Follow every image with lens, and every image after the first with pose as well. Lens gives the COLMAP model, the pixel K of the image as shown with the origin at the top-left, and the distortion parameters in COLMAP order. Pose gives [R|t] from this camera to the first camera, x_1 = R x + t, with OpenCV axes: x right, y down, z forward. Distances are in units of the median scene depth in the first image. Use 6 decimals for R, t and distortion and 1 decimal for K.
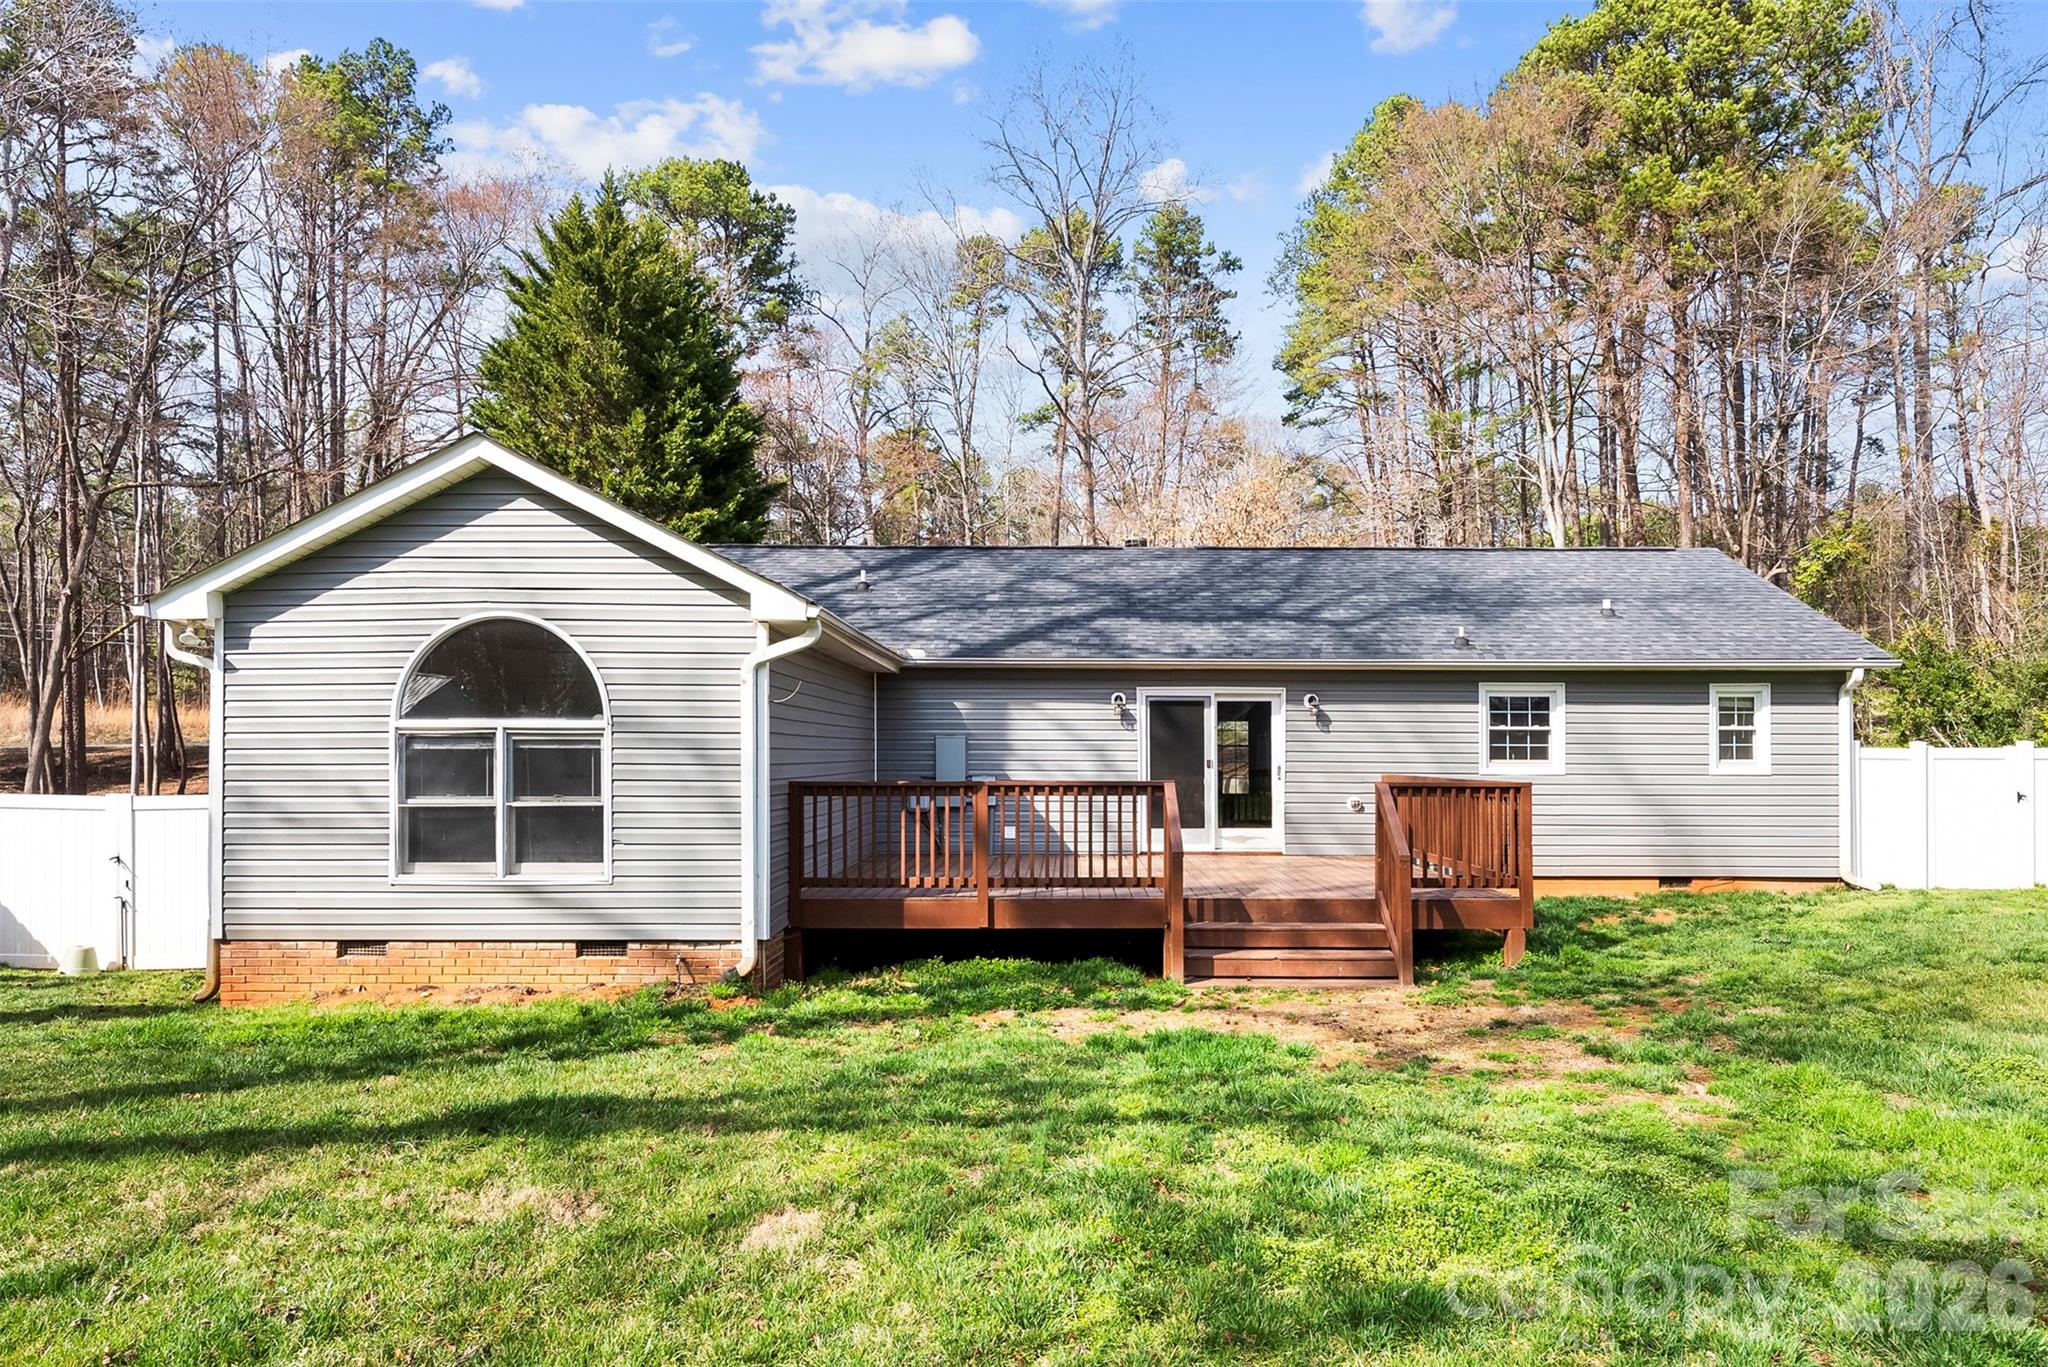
lens RADIAL K [[1184.7, 0, 1026.4], [0, 1184.7, 747.0], [0, 0, 1]] dist [0.000264, -0.000068]
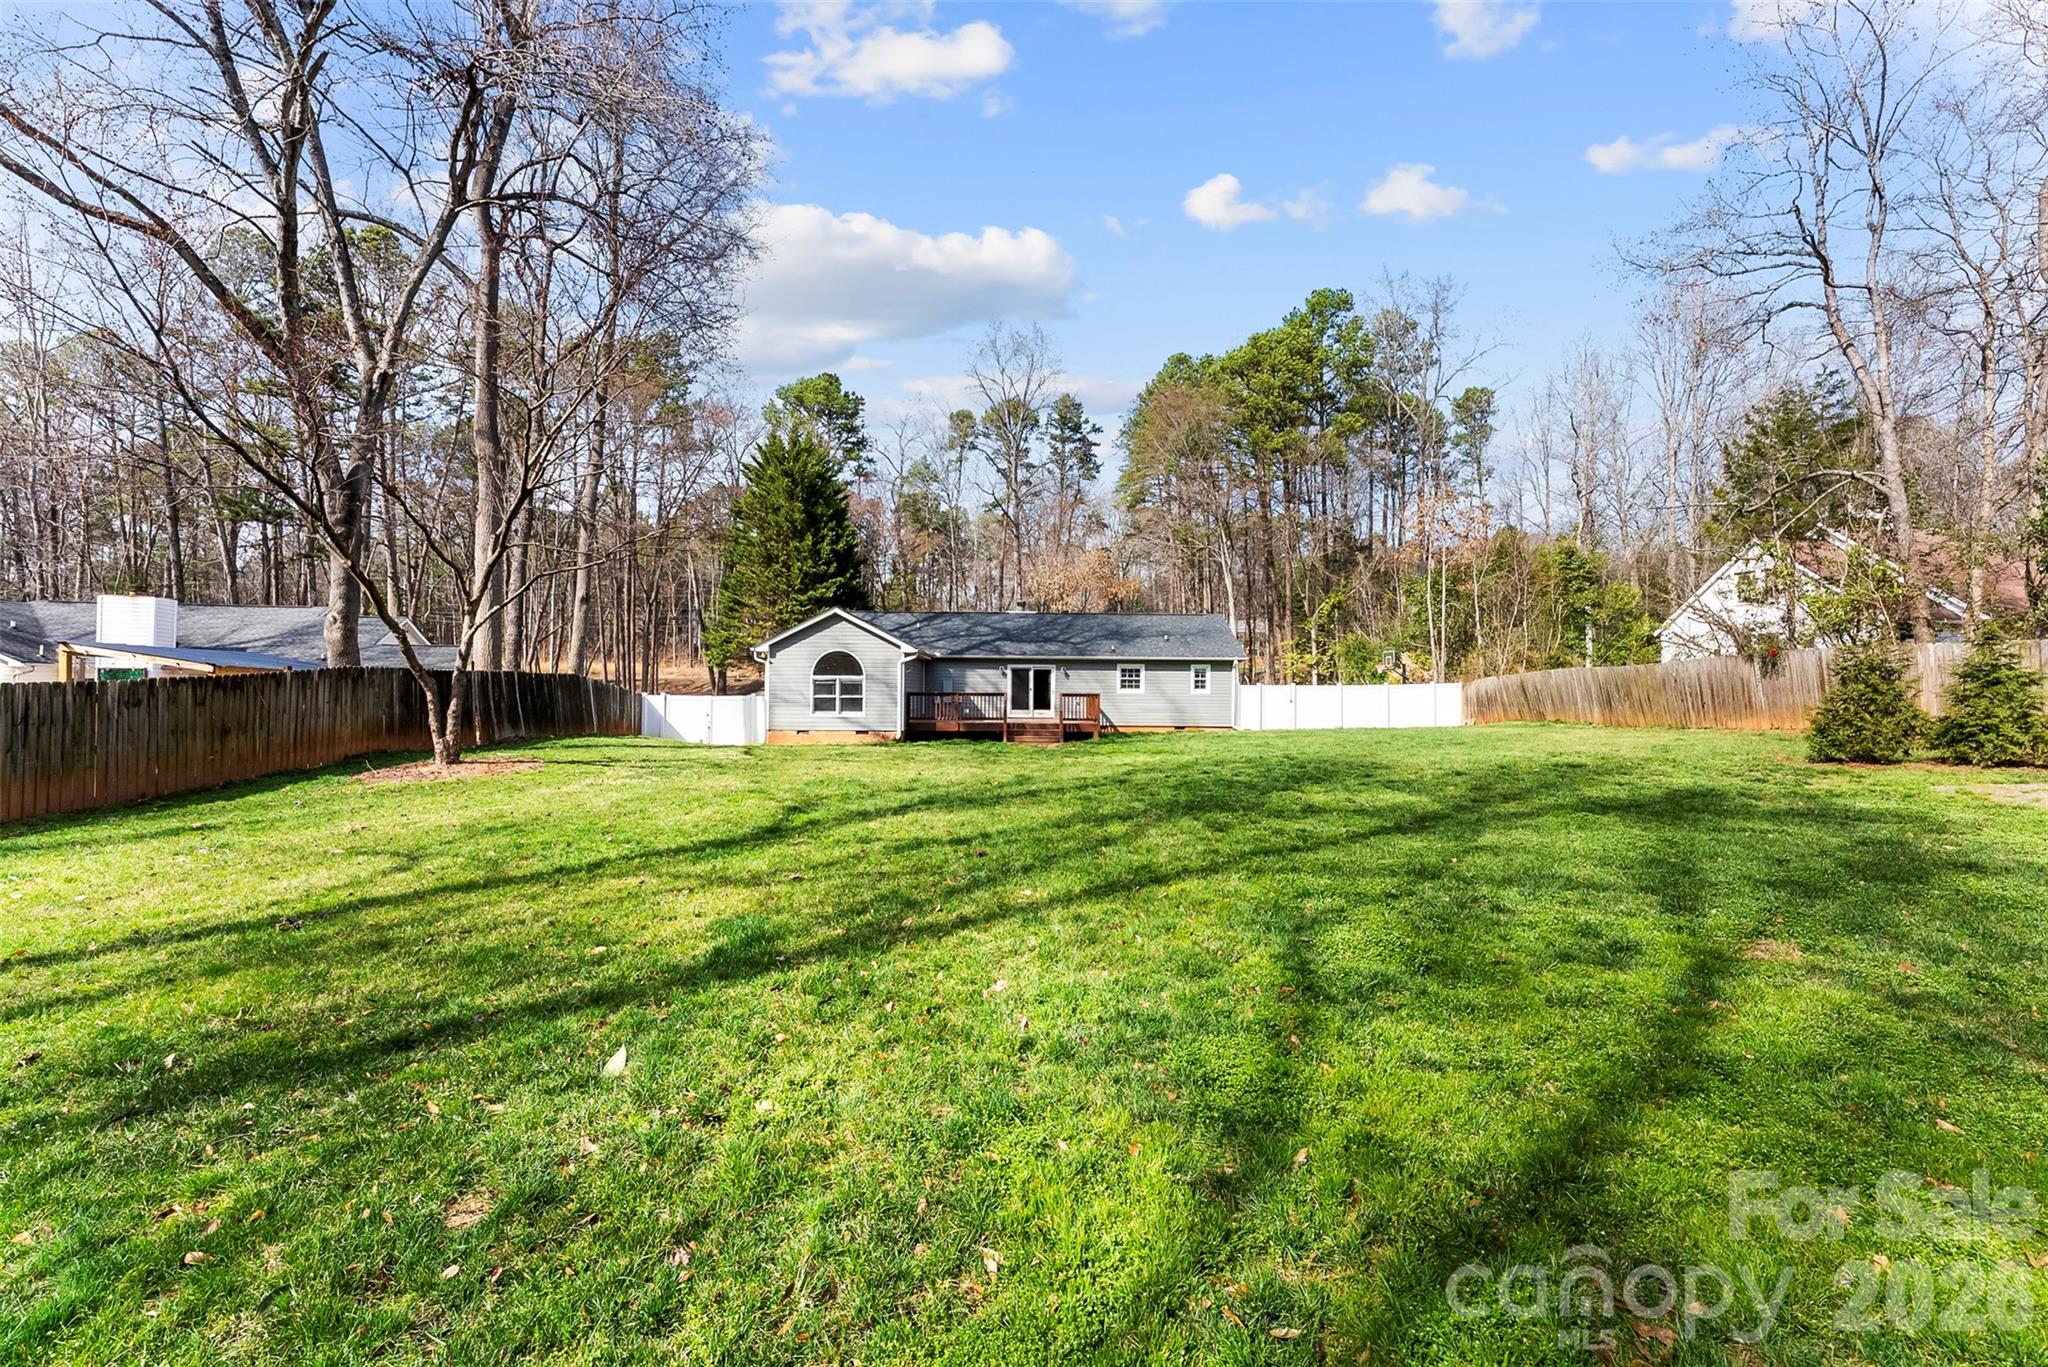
lens RADIAL K [[830.5, 0, 1028.7], [0, 830.5, 681.4], [0, 0, 1]] dist [-0.001803, -0.000459]
pose [[0.999289, 0.005276, 0.037336, 0.066129], [-0.005129, 0.999979, -0.004036, 0.001996], [-0.037357, 0.003841, 0.999295, -1.174288]]
